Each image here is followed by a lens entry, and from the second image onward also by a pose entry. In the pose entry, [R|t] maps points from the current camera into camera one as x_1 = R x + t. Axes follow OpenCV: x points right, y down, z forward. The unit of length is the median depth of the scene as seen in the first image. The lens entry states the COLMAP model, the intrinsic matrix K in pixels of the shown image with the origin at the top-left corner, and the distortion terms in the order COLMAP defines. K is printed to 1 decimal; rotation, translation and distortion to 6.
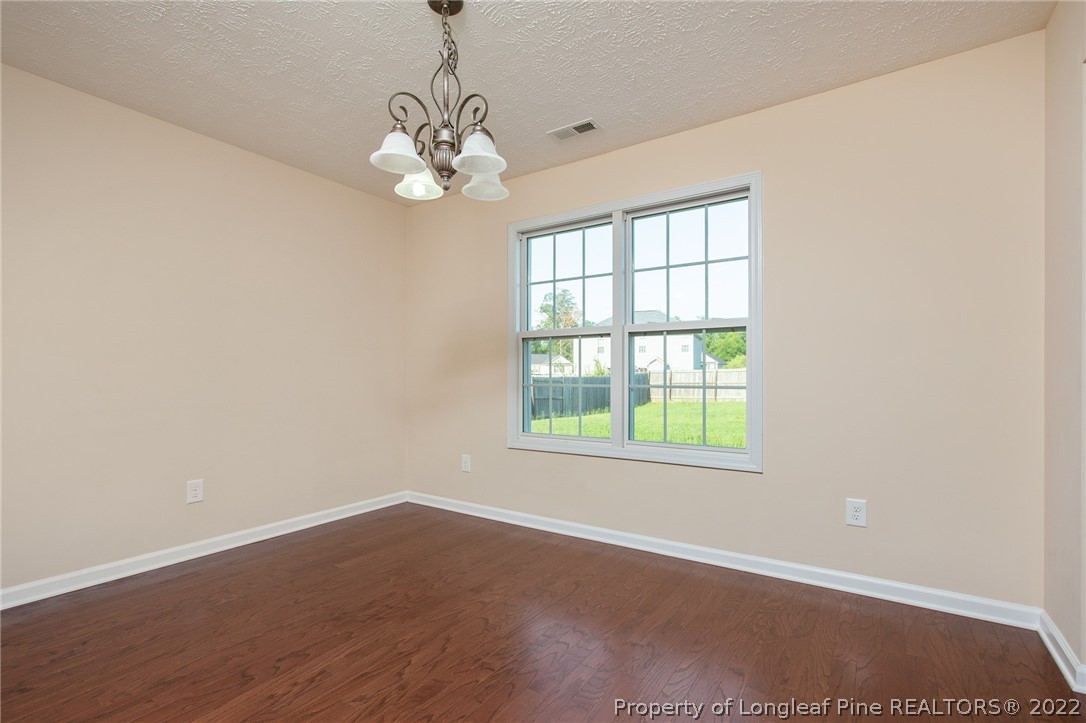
lens RADIAL K [[512.0, 0, 541.7], [0, 512.0, 379.3], [0, 0, 1]] dist [-0.000286, 0.005862]
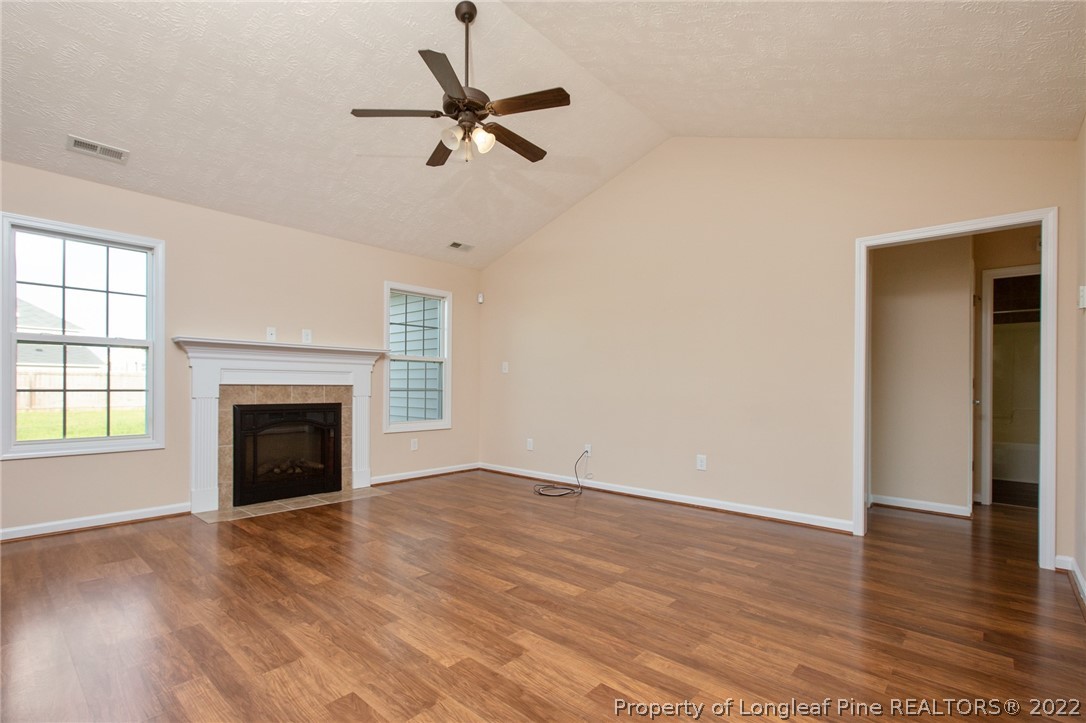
lens RADIAL K [[504.0, 0, 542.3], [0, 504.0, 388.5], [0, 0, 1]] dist [-0.001694, 0.005793]
pose [[0.133323, -0.000333, 0.991073, -0.802409], [-0.008577, 0.999962, 0.001489, -0.000006], [-0.991036, -0.008699, 0.133315, -0.240124]]
